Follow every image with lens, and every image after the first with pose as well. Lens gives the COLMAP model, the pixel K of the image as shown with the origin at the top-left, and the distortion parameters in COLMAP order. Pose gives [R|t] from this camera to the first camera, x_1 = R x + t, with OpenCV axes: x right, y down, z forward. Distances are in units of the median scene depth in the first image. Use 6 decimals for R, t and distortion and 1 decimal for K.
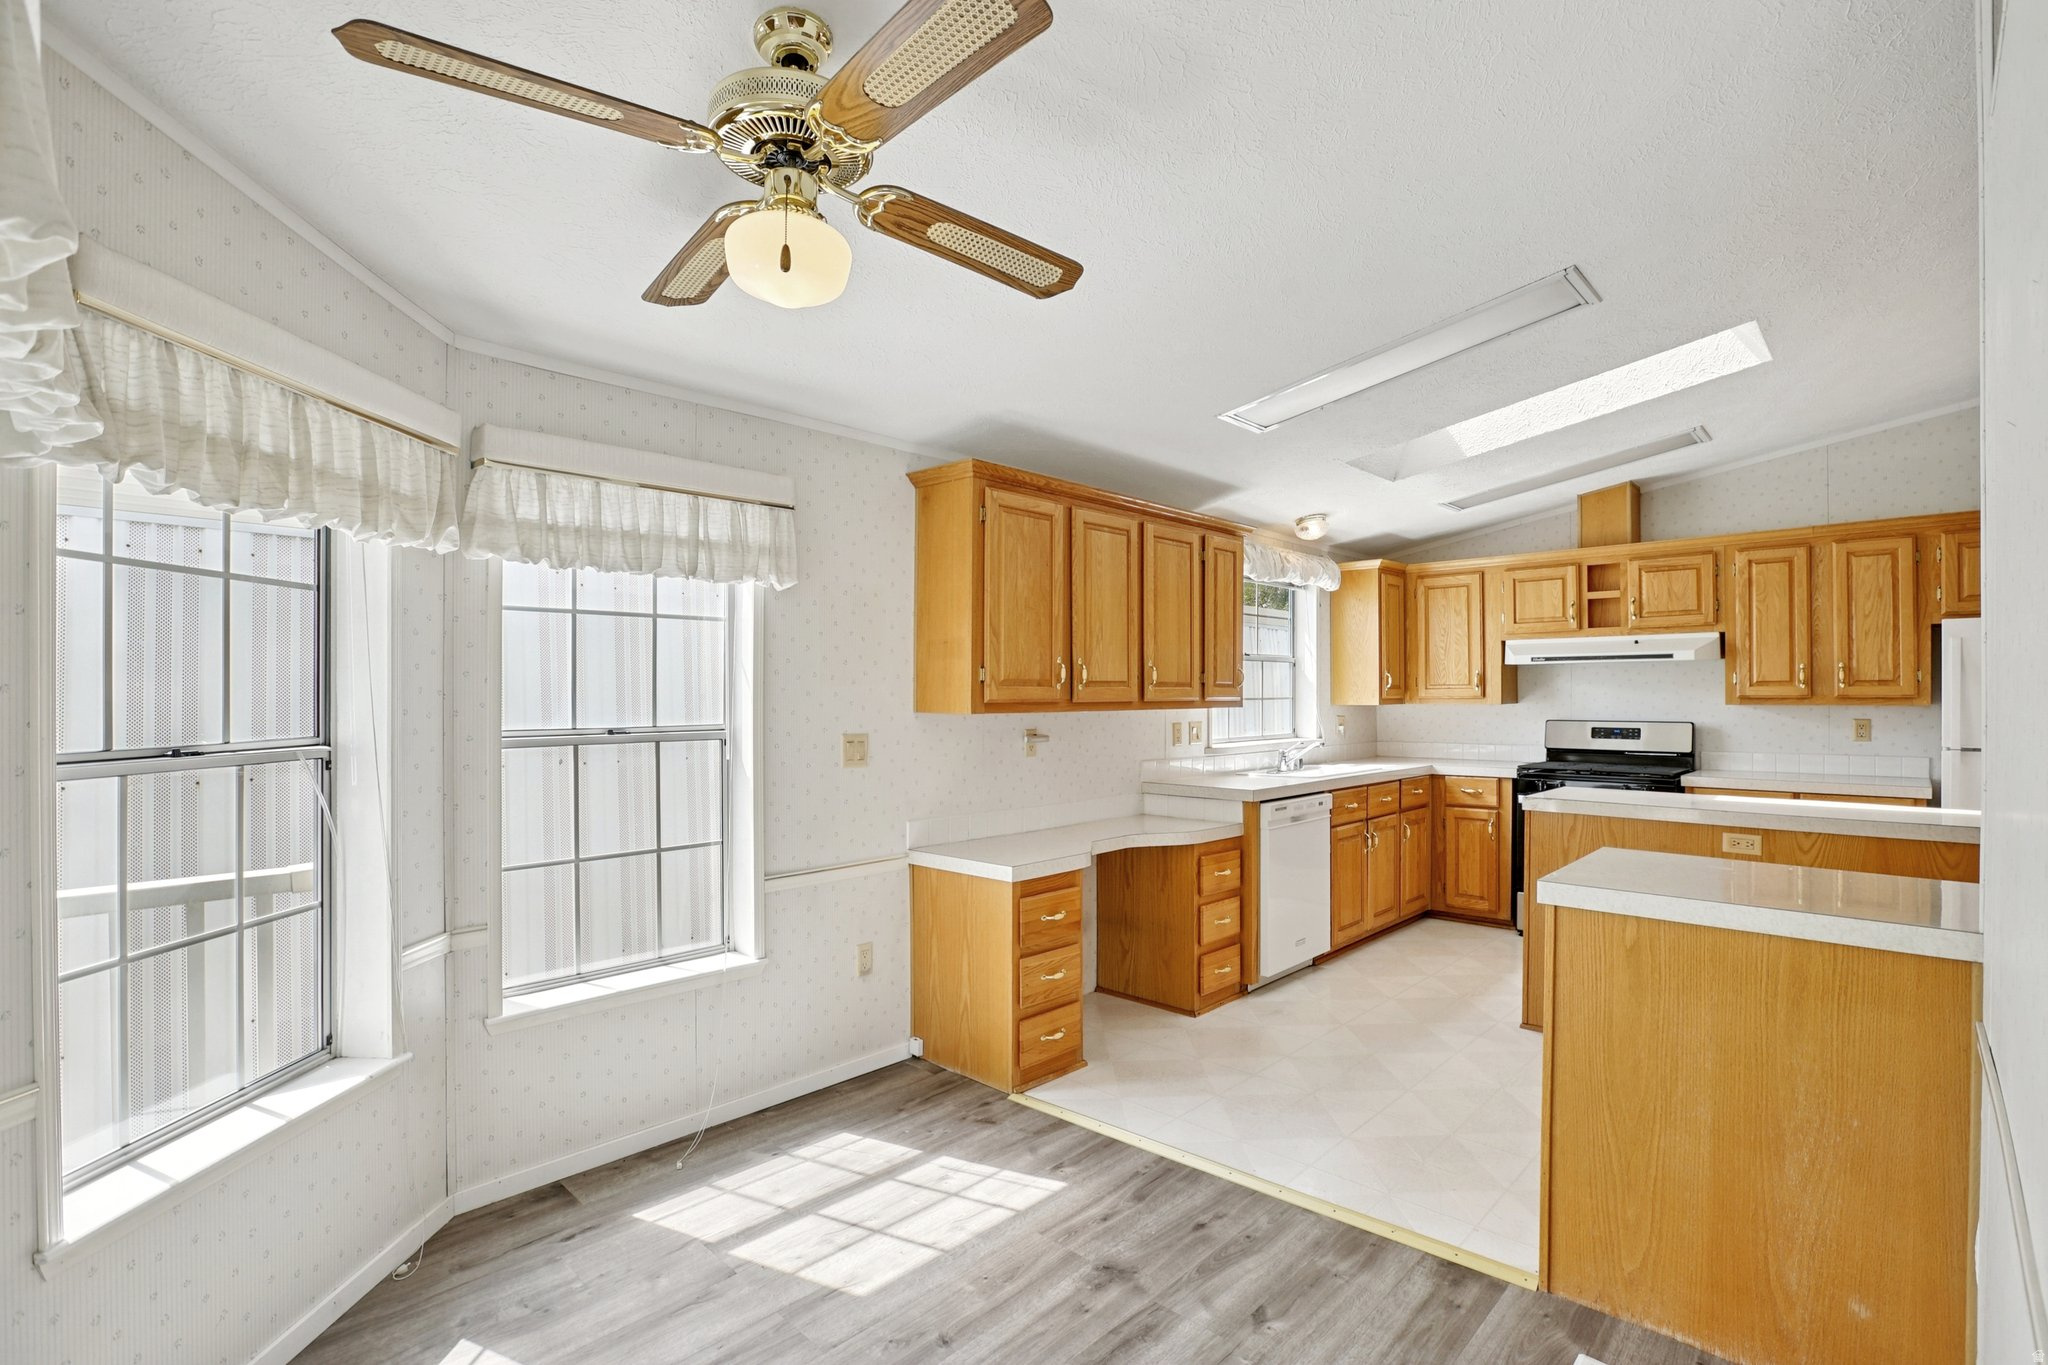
lens RADIAL K [[954.2, 0, 1028.7], [0, 954.2, 689.1], [0, 0, 1]] dist [-0.054293, 0.019532]
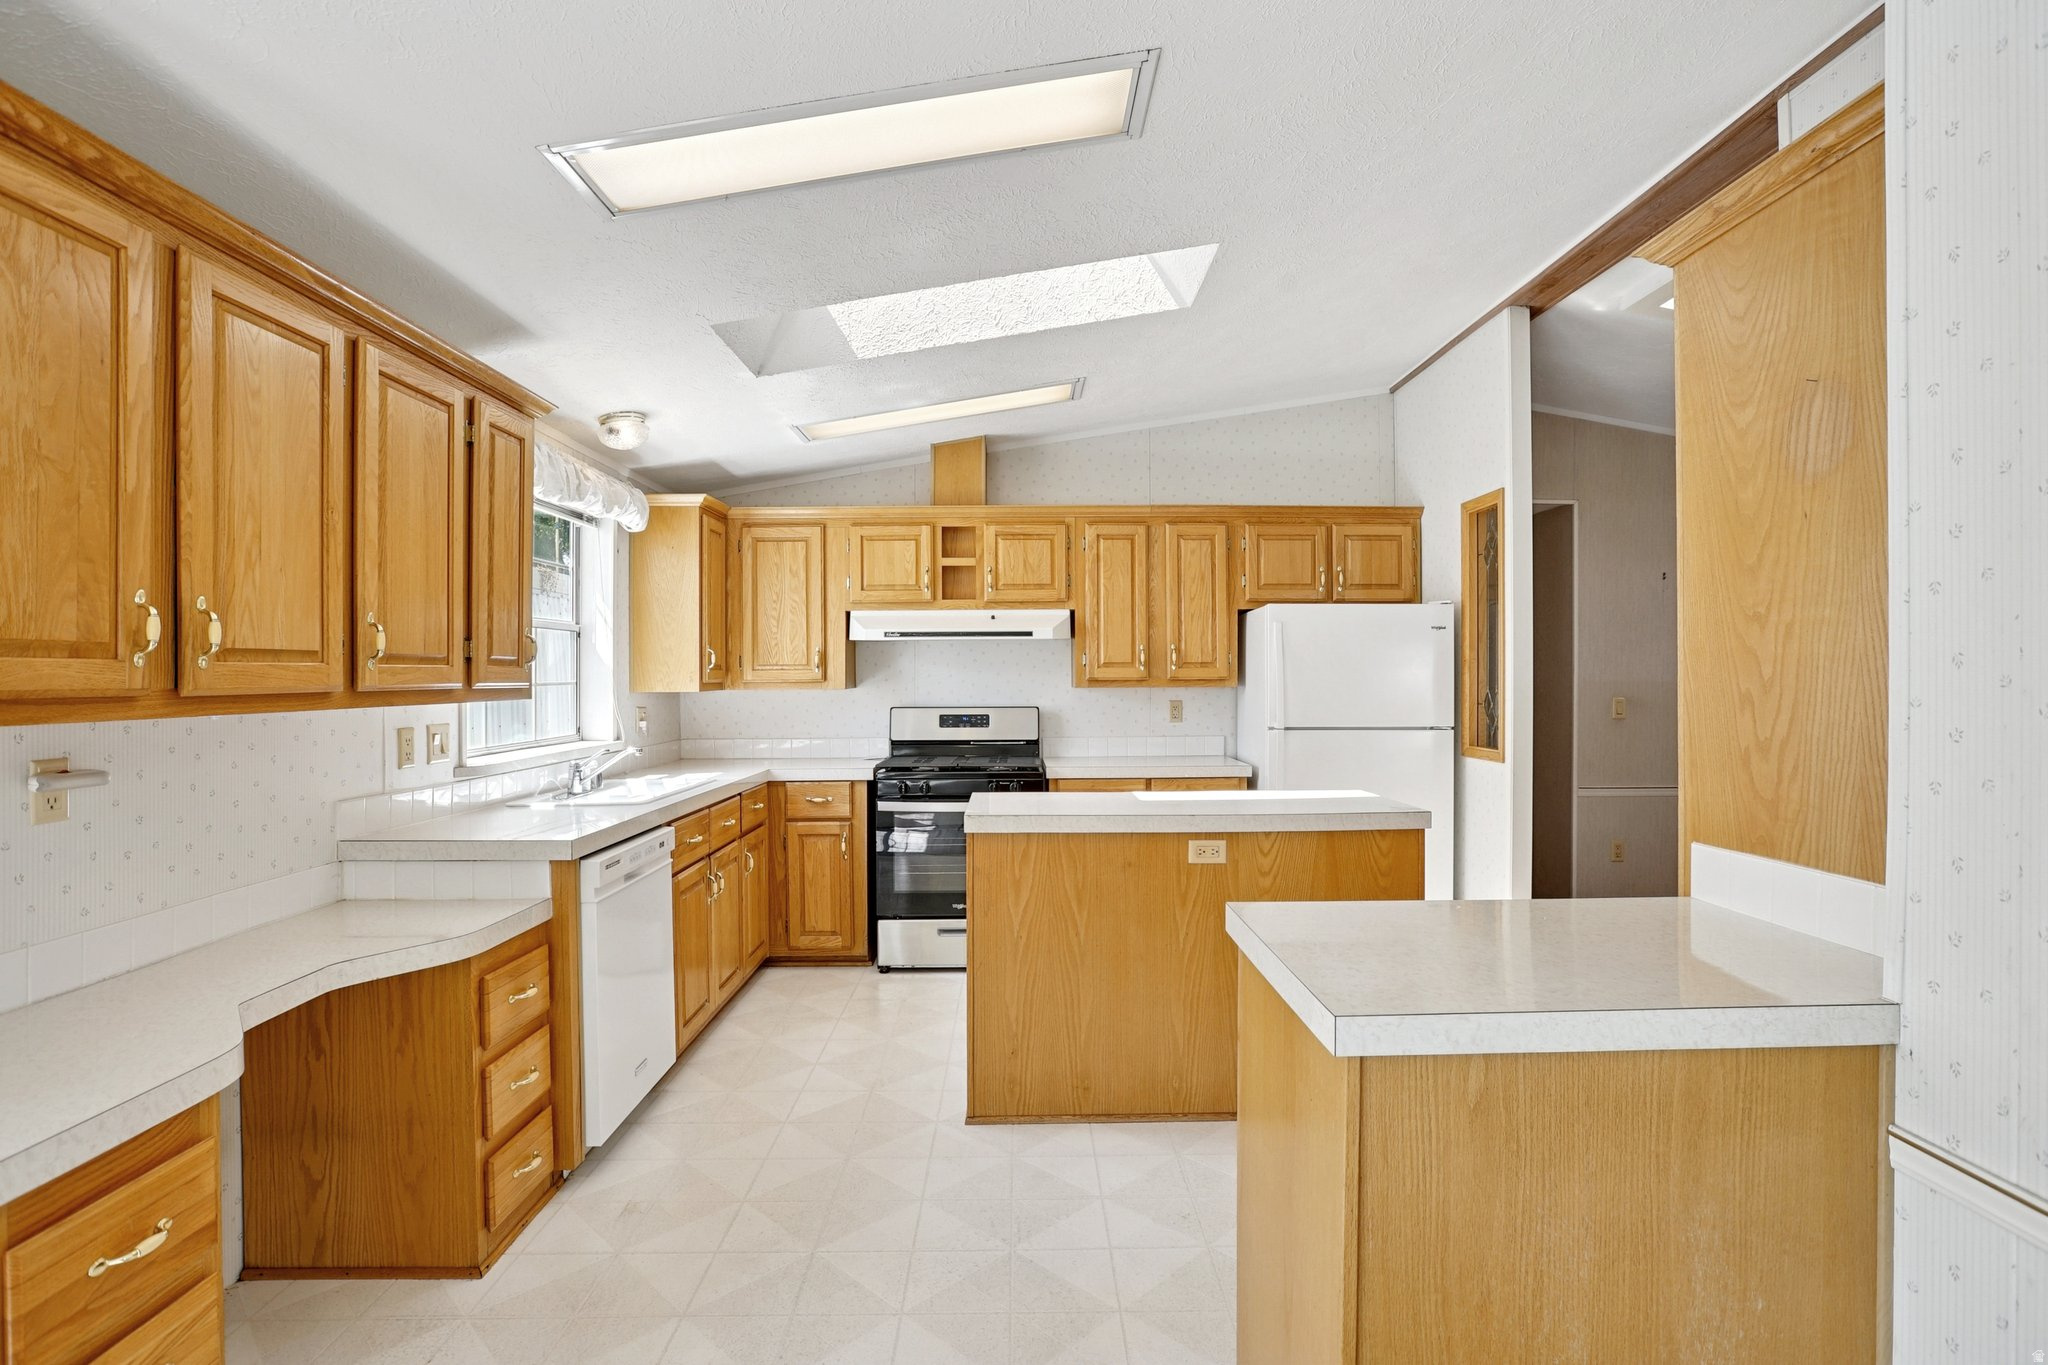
lens RADIAL K [[1007.0, 0, 1033.2], [0, 1007.0, 679.5], [0, 0, 1]] dist [-0.039987, 0.015688]
pose [[0.708696, -0.003458, 0.705506, 0.003312], [-0.001517, 0.999978, 0.006425, 0.002328], [-0.705512, -0.005624, 0.708675, 0.340521]]
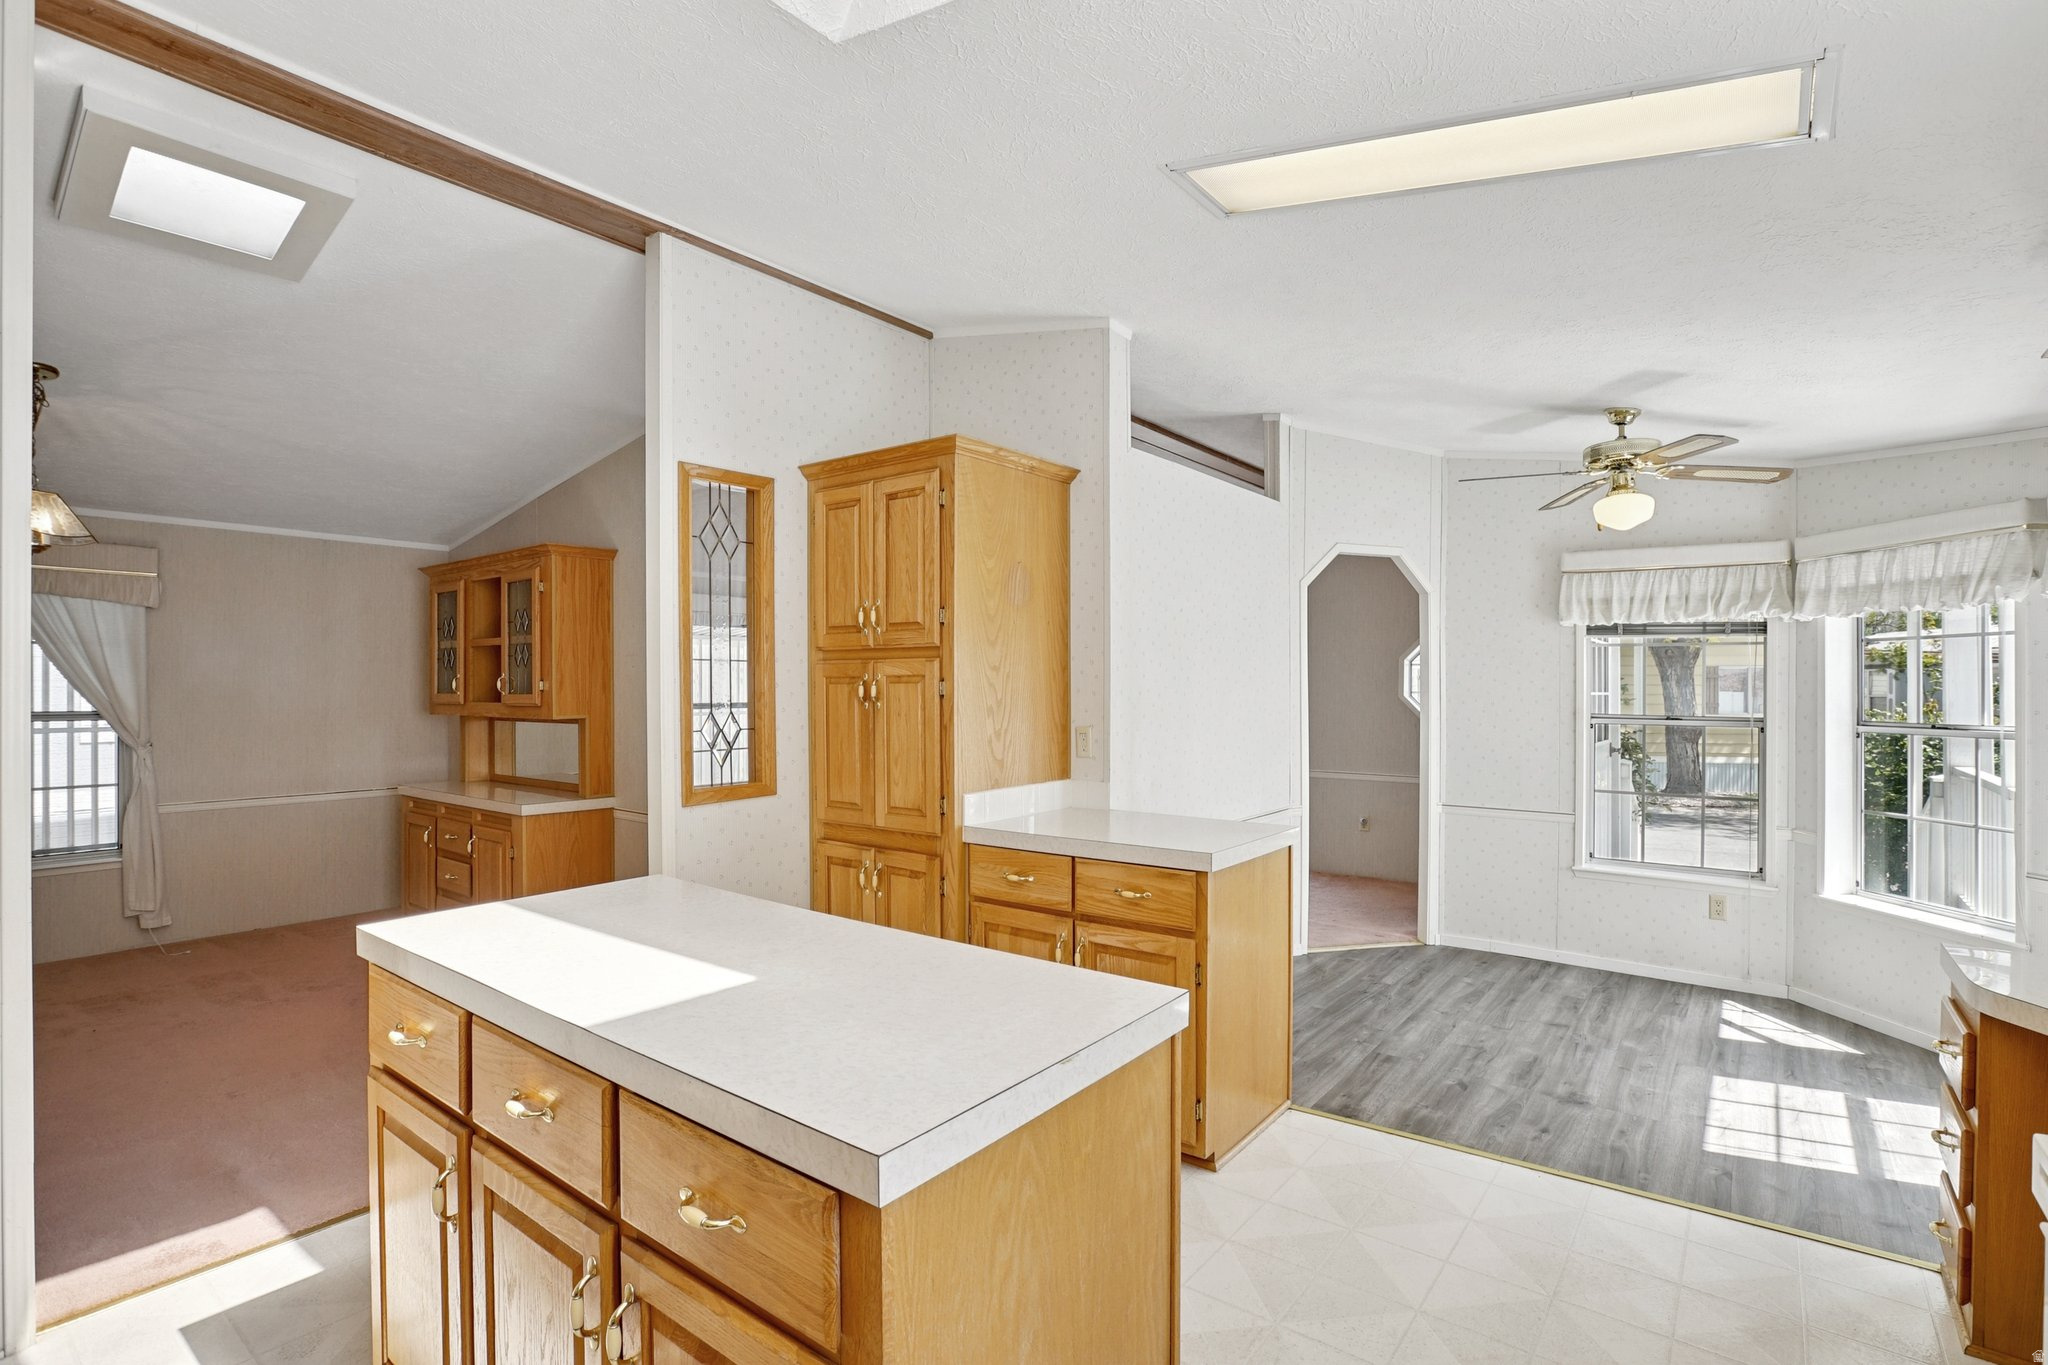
lens RADIAL K [[1007.0, 0, 1024.4], [0, 1007.0, 683.8], [0, 0, 1]] dist [-0.039987, 0.015688]
pose [[-0.993591, -0.004156, -0.112959, 0.544381], [-0.003419, 0.999972, -0.006725, -0.002592], [0.112983, -0.006296, -0.993577, 1.194633]]
